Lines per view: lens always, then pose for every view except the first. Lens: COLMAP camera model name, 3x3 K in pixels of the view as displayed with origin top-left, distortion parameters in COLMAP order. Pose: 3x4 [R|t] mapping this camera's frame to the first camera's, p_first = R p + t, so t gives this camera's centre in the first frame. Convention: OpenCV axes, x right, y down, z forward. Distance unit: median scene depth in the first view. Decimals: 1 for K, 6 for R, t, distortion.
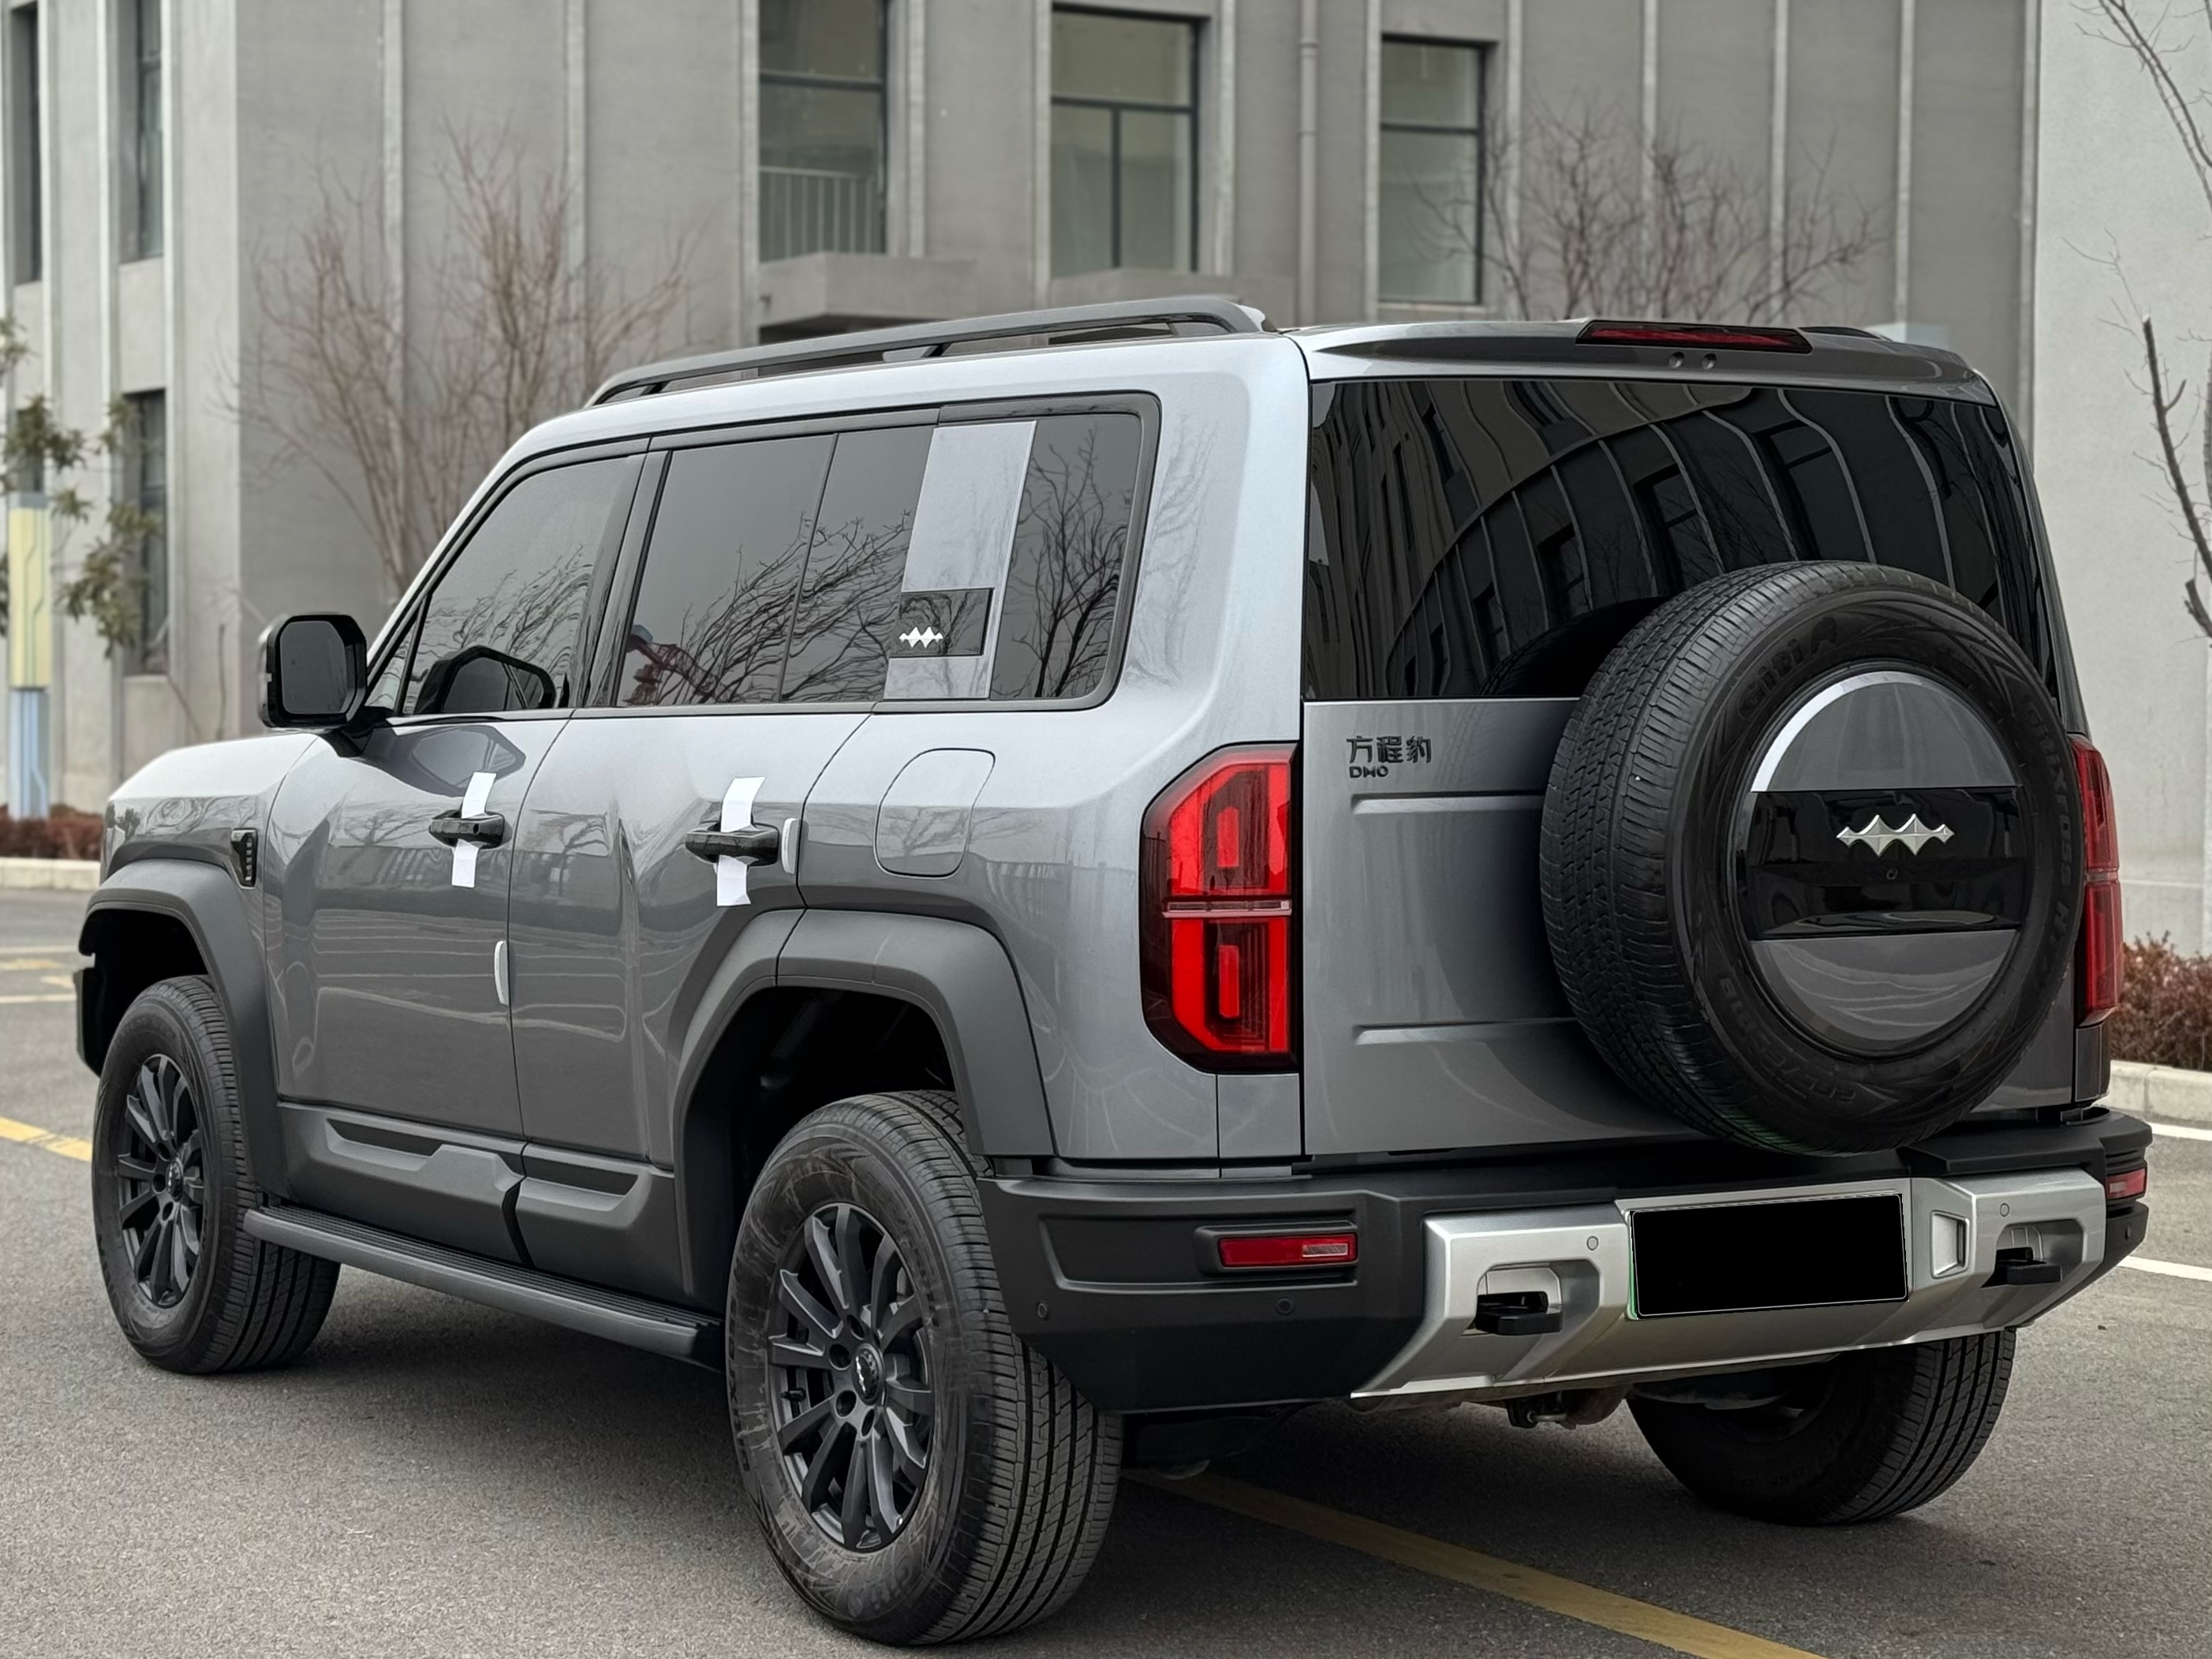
lens RADIAL K [[4063.9, 0, 1061.7], [0, 4063.9, 830.1], [0, 0, 1]] dist [0.074567, 0.450909]
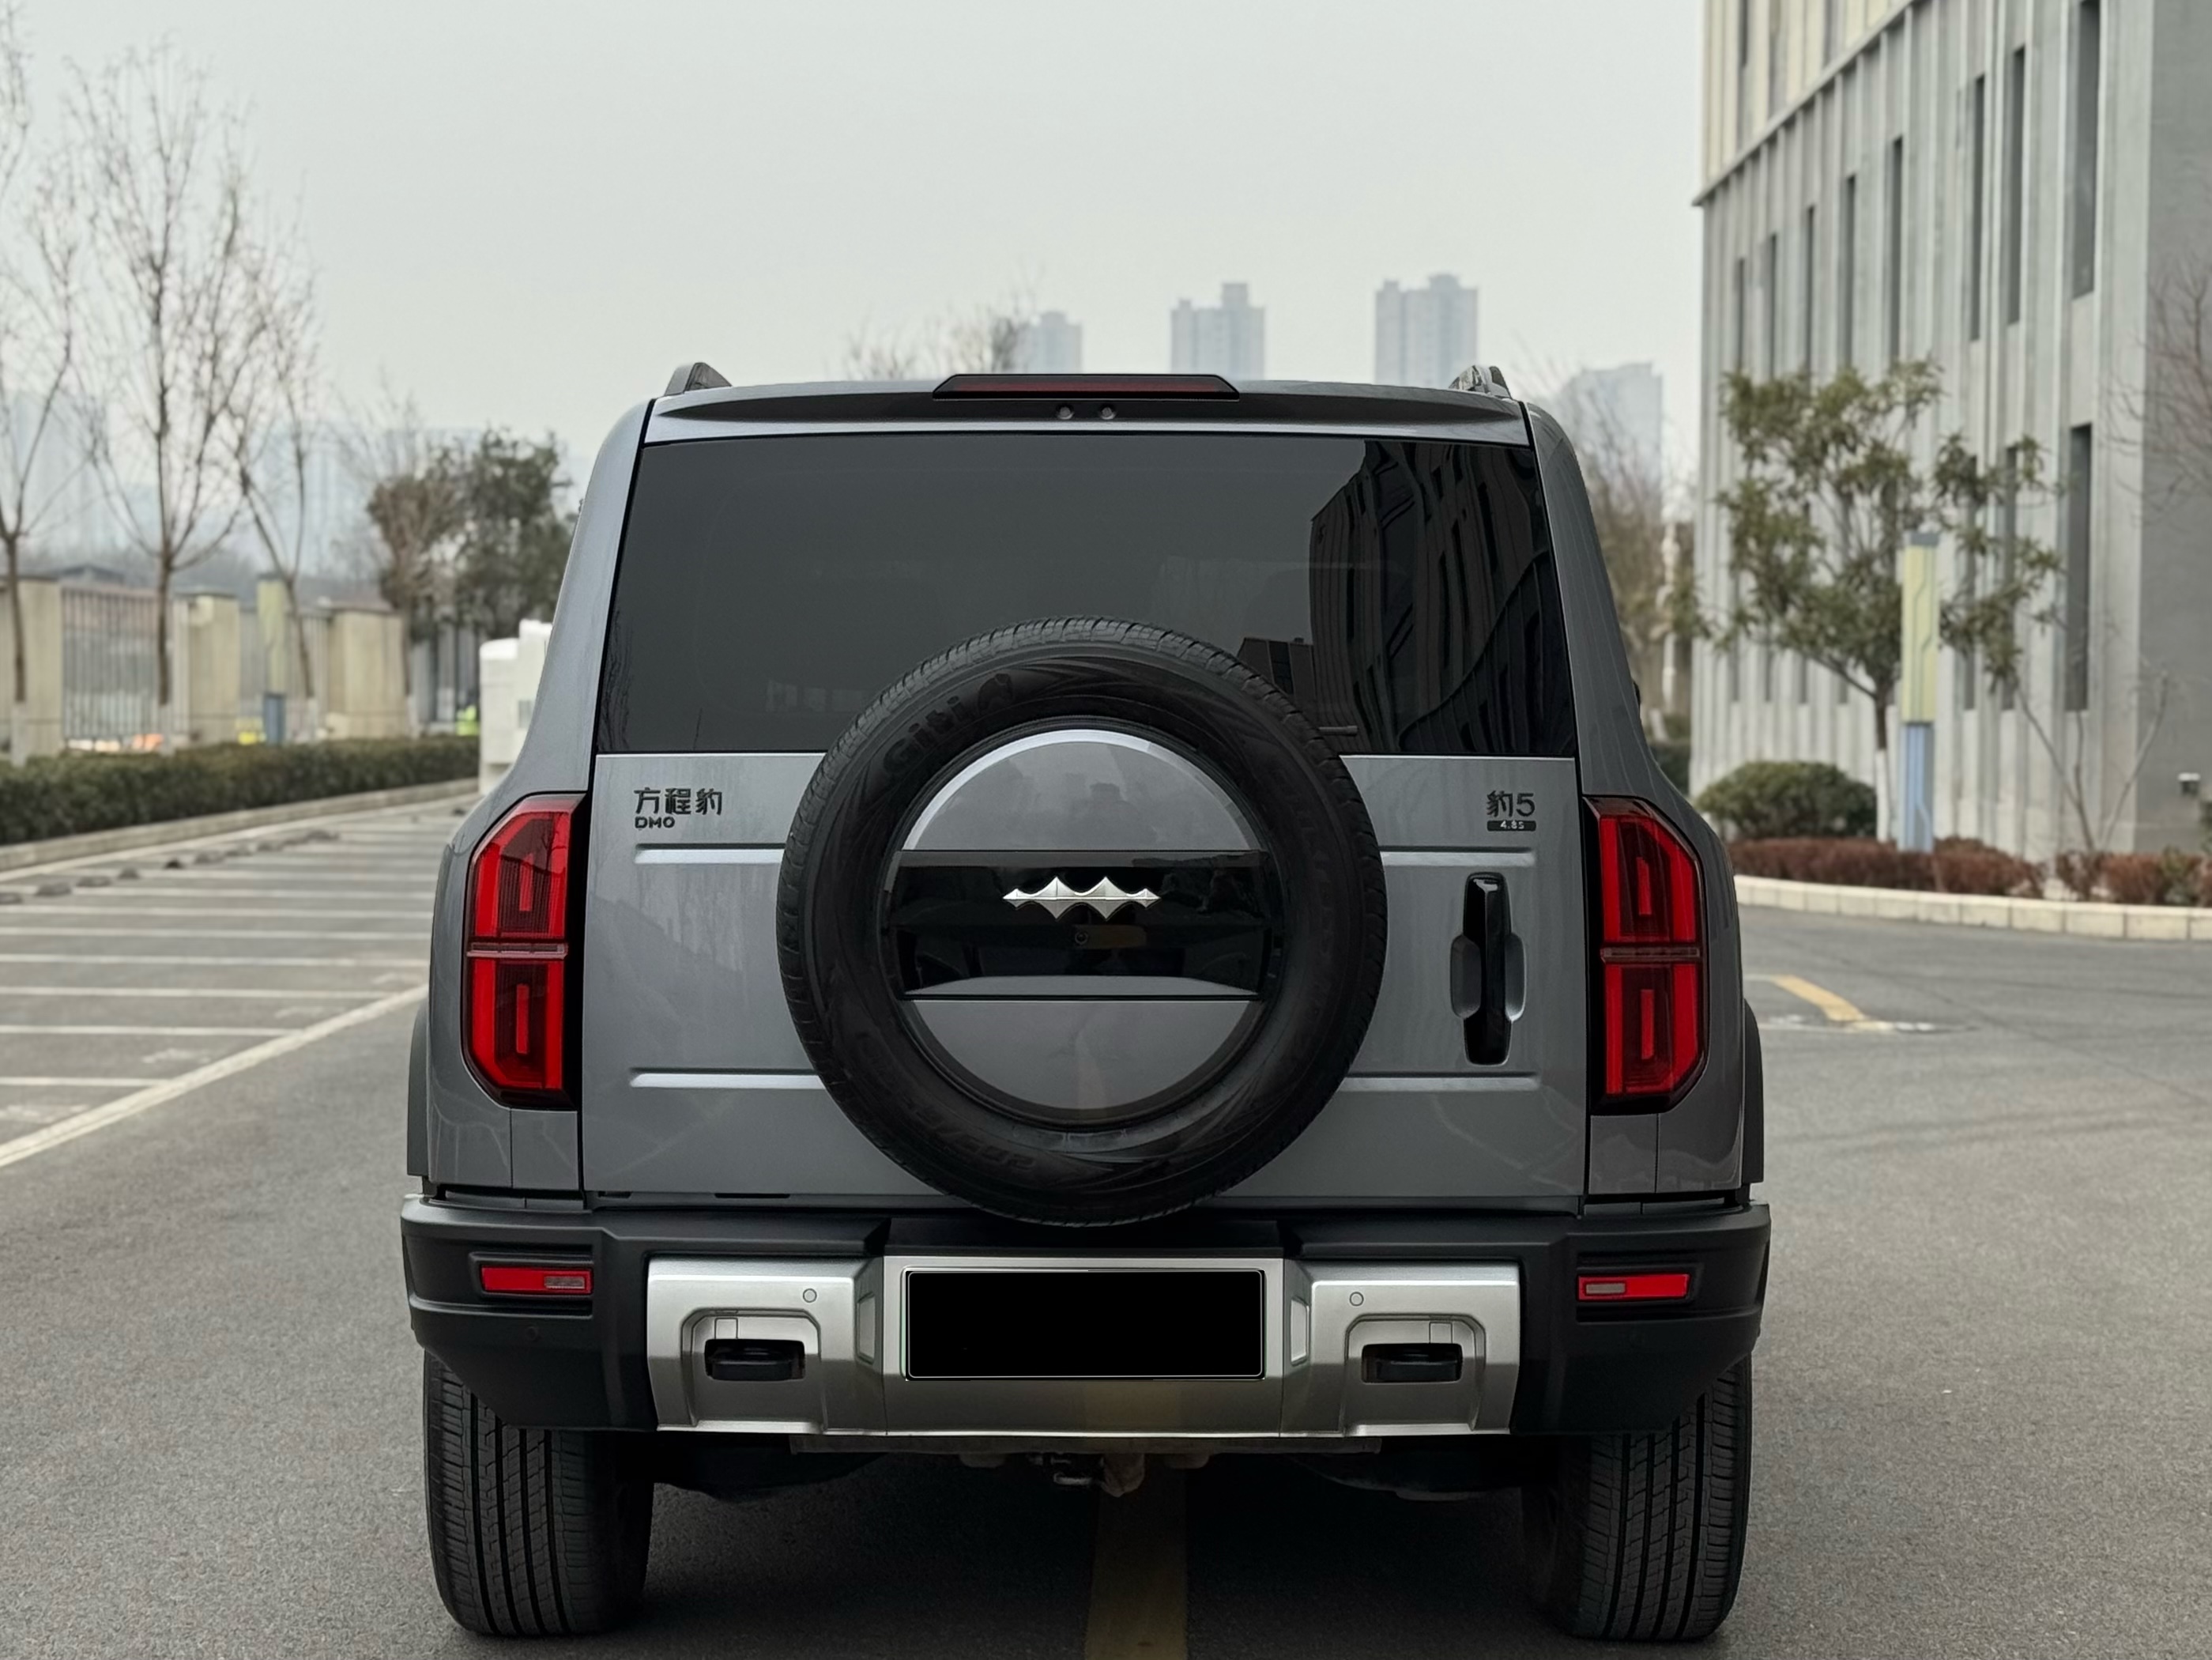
lens RADIAL K [[4064.4, 0, 1061.7], [0, 4064.4, 830.6], [0, 0, 1]] dist [0.074567, 0.450909]
pose [[0.866095, 0.019411, -0.499503, 0.654811], [-0.023398, 0.999725, -0.001720, -0.012437], [0.499332, 0.013177, 0.866310, 0.153079]]
